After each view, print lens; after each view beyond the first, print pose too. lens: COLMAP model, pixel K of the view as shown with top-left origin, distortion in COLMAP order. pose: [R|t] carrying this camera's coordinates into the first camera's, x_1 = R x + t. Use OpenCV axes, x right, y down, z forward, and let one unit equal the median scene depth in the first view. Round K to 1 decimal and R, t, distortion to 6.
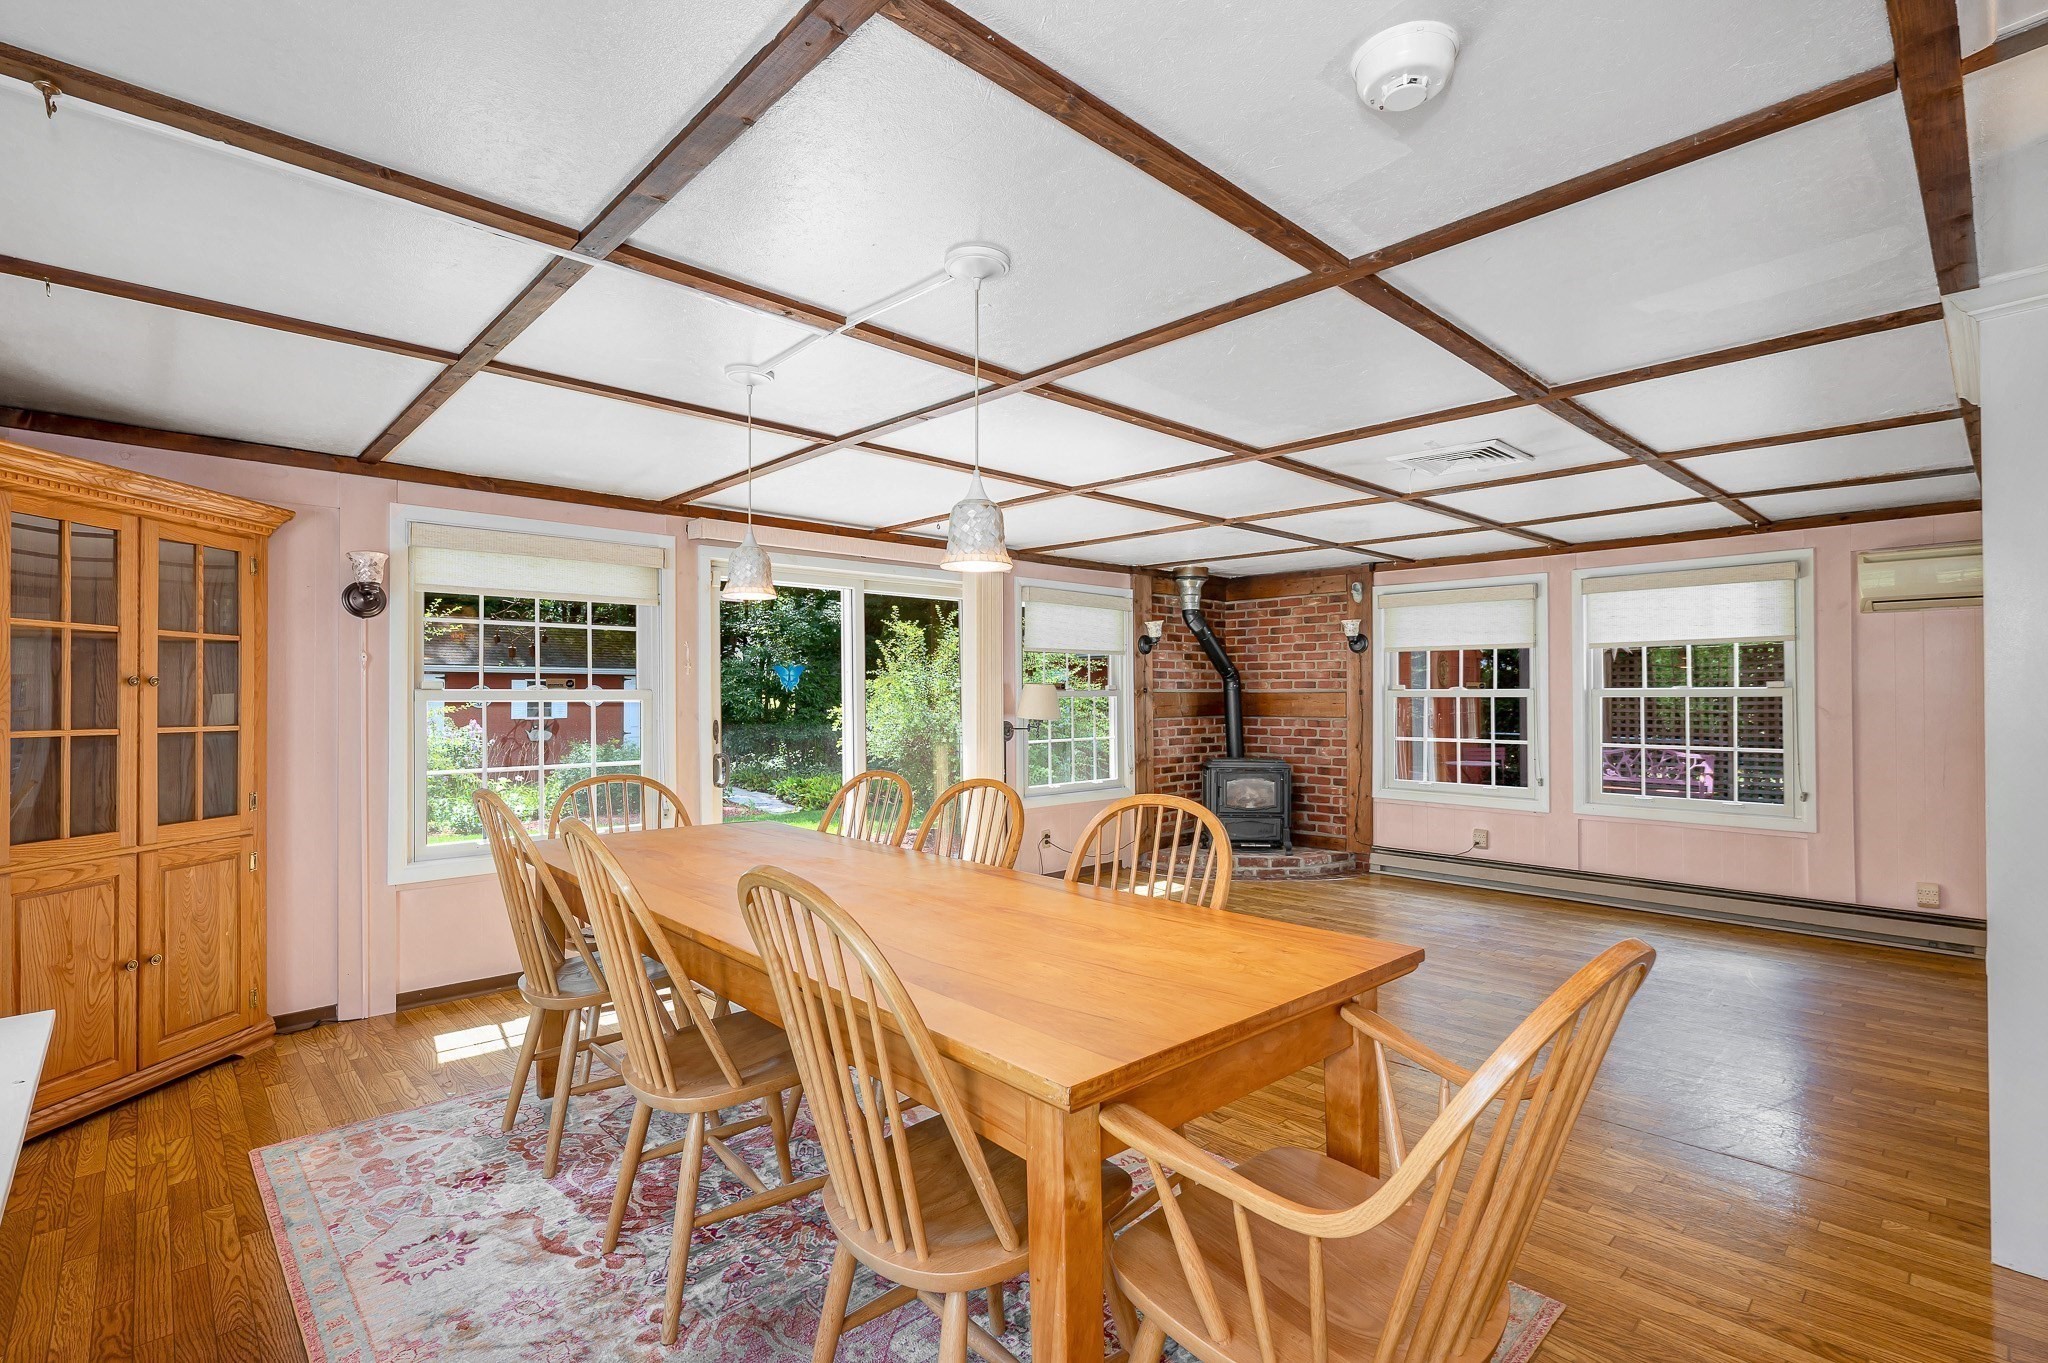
lens RADIAL K [[932.3, 0, 1019.4], [0, 932.3, 686.4], [0, 0, 1]] dist [0.002239, 0.000204]
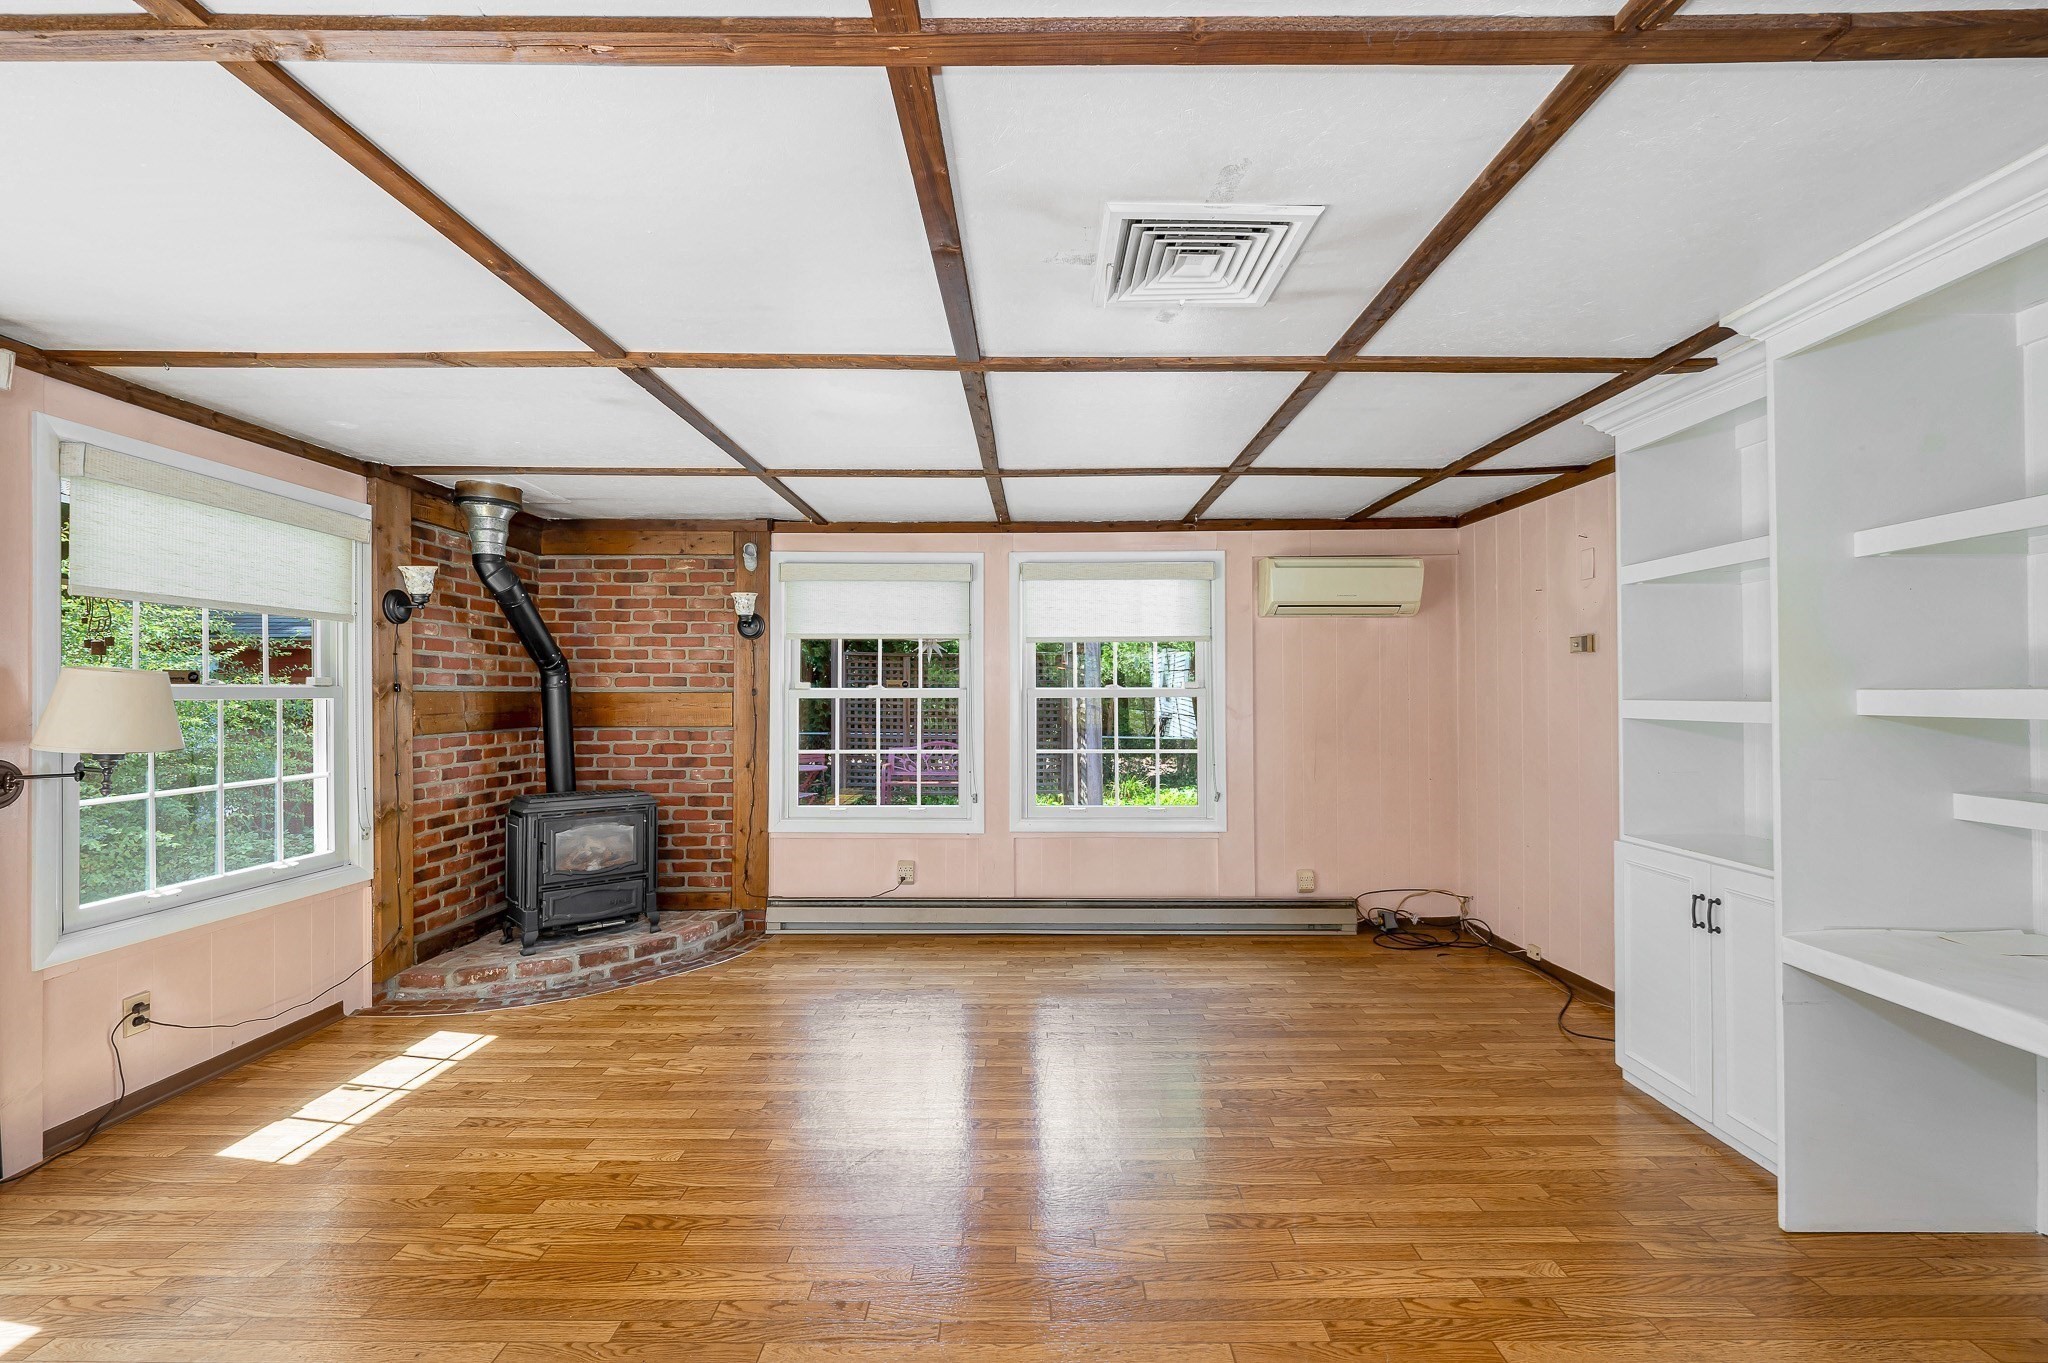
lens RADIAL K [[855.8, 0, 1031.7], [0, 855.8, 688.5], [0, 0, 1]] dist [-0.005835, 0.000866]
pose [[0.690828, 0.005997, 0.722995, 0.026803], [-0.006339, 0.999977, -0.002238, 0.003527], [-0.722992, -0.003037, 0.690850, 0.362366]]
